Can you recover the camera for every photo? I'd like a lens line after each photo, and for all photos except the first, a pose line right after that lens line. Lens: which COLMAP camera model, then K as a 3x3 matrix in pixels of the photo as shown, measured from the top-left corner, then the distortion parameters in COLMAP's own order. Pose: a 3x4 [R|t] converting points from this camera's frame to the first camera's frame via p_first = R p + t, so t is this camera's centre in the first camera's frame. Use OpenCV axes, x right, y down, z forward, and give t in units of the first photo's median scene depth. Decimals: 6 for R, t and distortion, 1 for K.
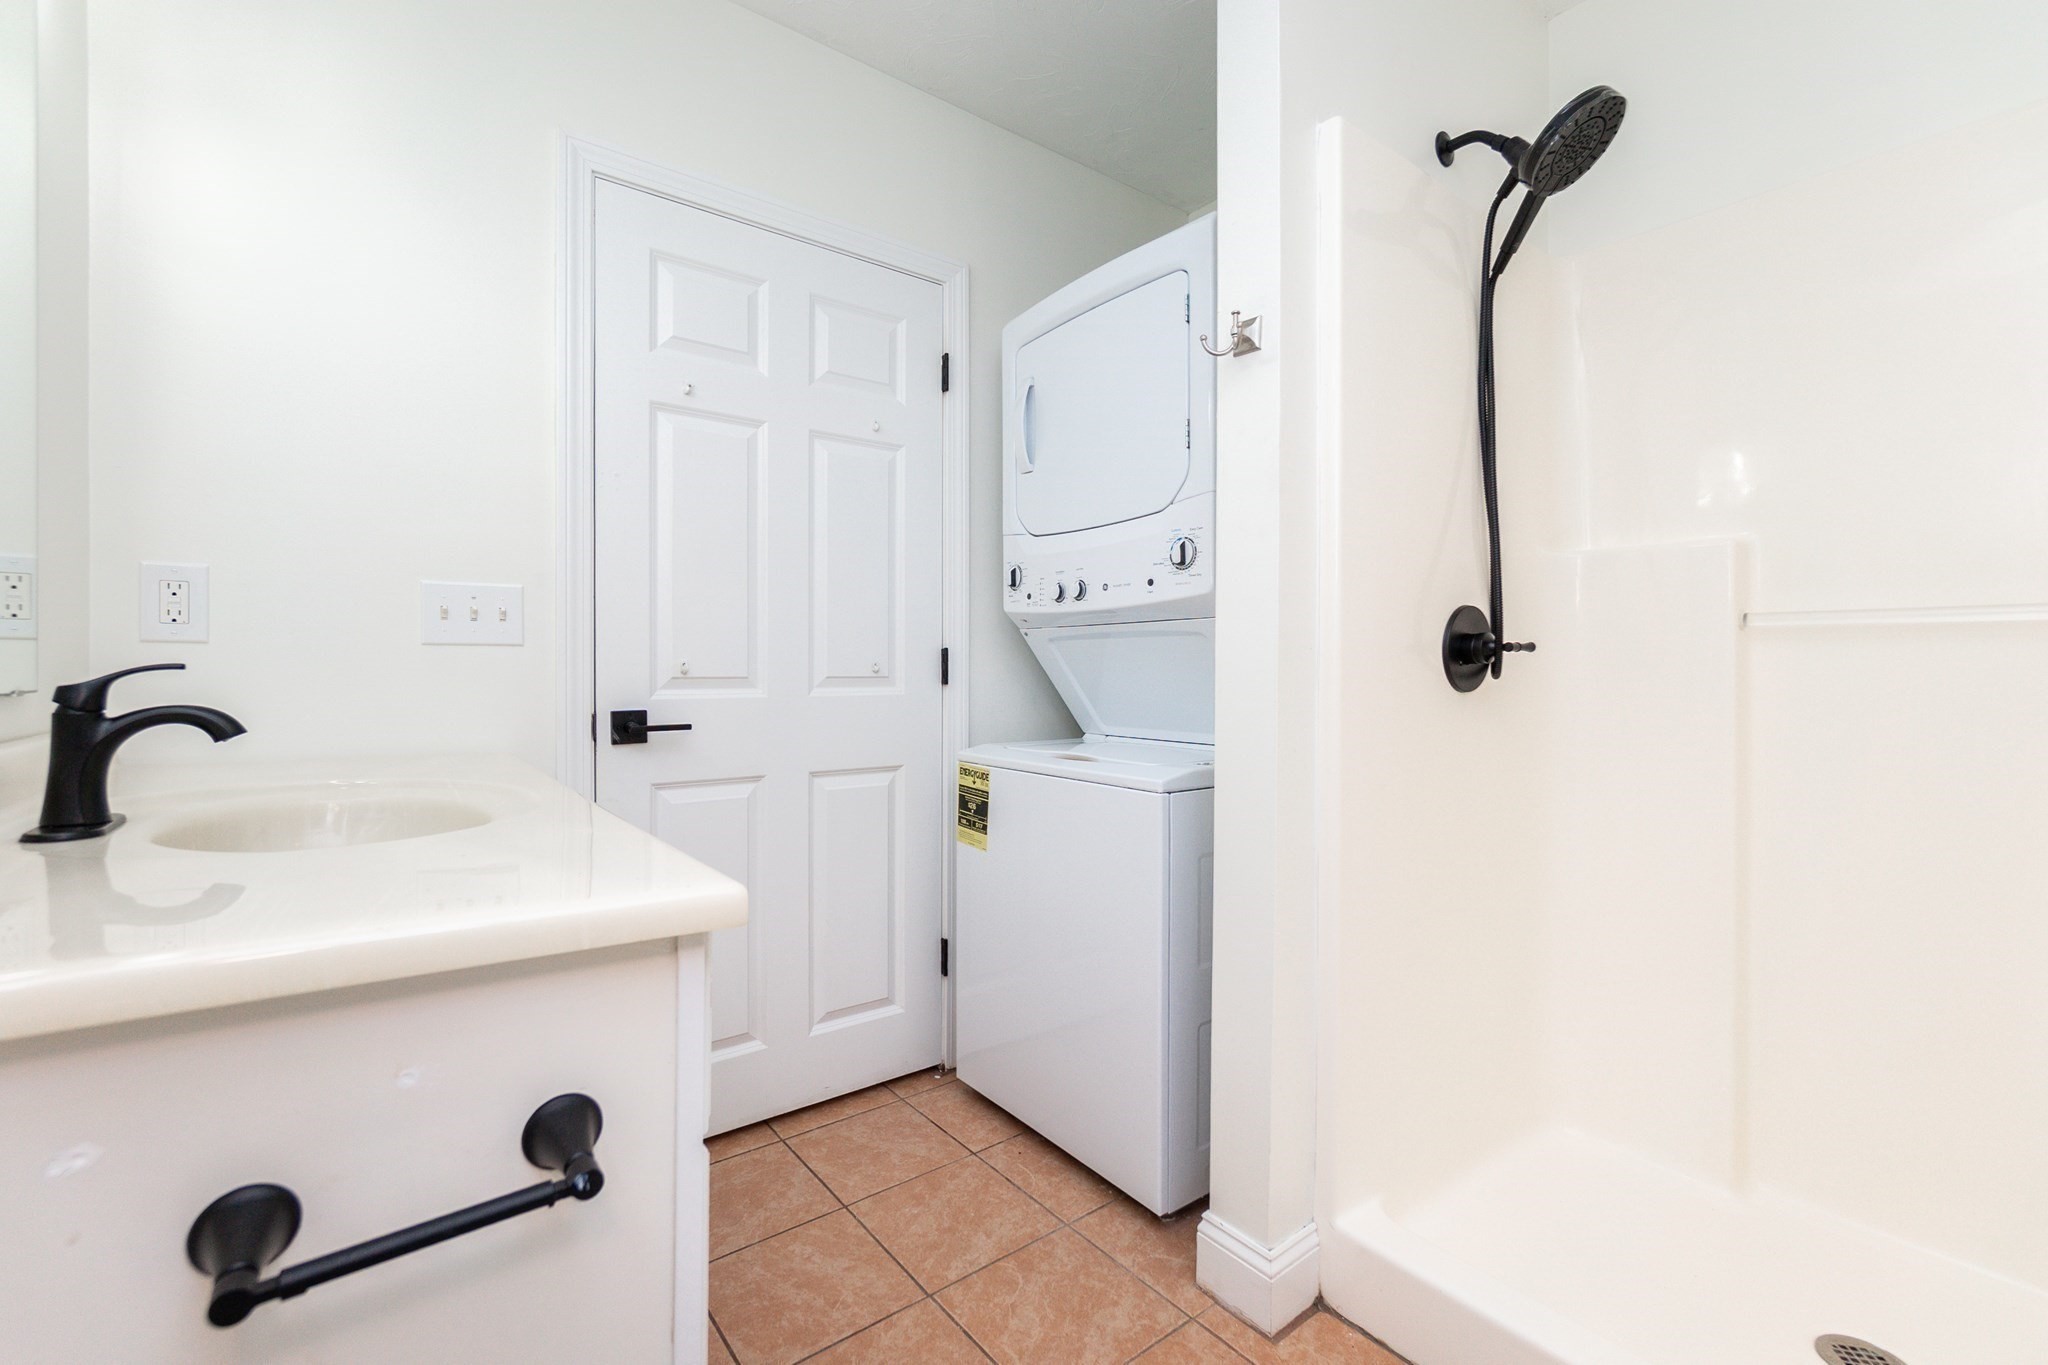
lens RADIAL K [[898.8, 0, 1006.5], [0, 898.8, 675.7], [0, 0, 1]] dist [0.000473, -0.000374]
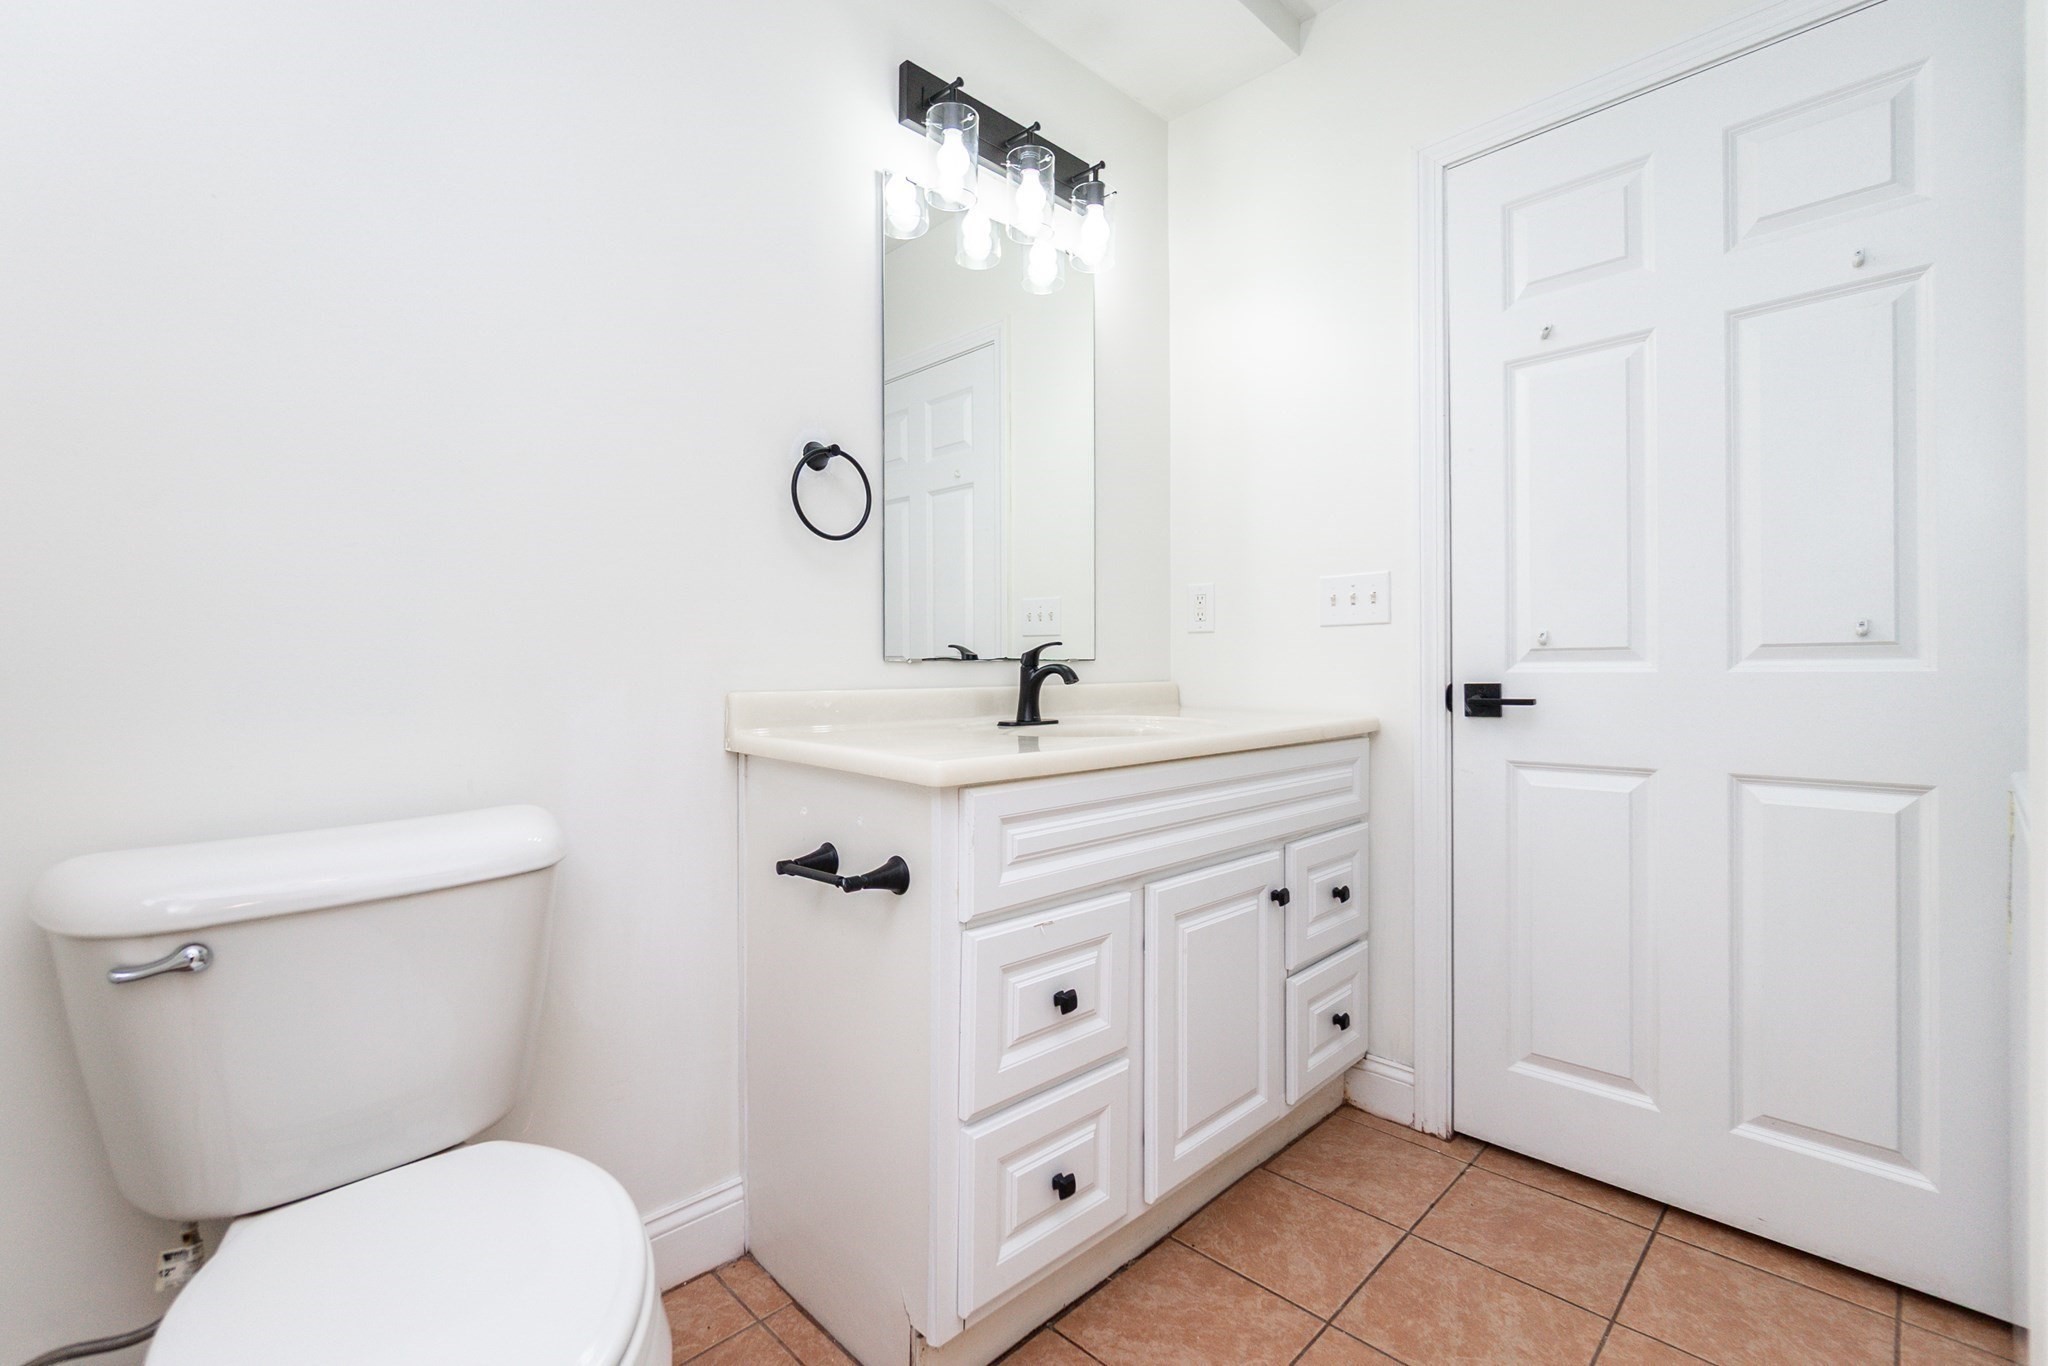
lens RADIAL K [[898.8, 0, 1006.5], [0, 898.8, 676.2], [0, 0, 1]] dist [0.000473, -0.000374]
pose [[0.112692, 0.002246, -0.993627, 0.494123], [-0.004891, 0.999987, 0.001706, 0.031359], [0.993618, 0.004668, 0.112702, 0.359784]]
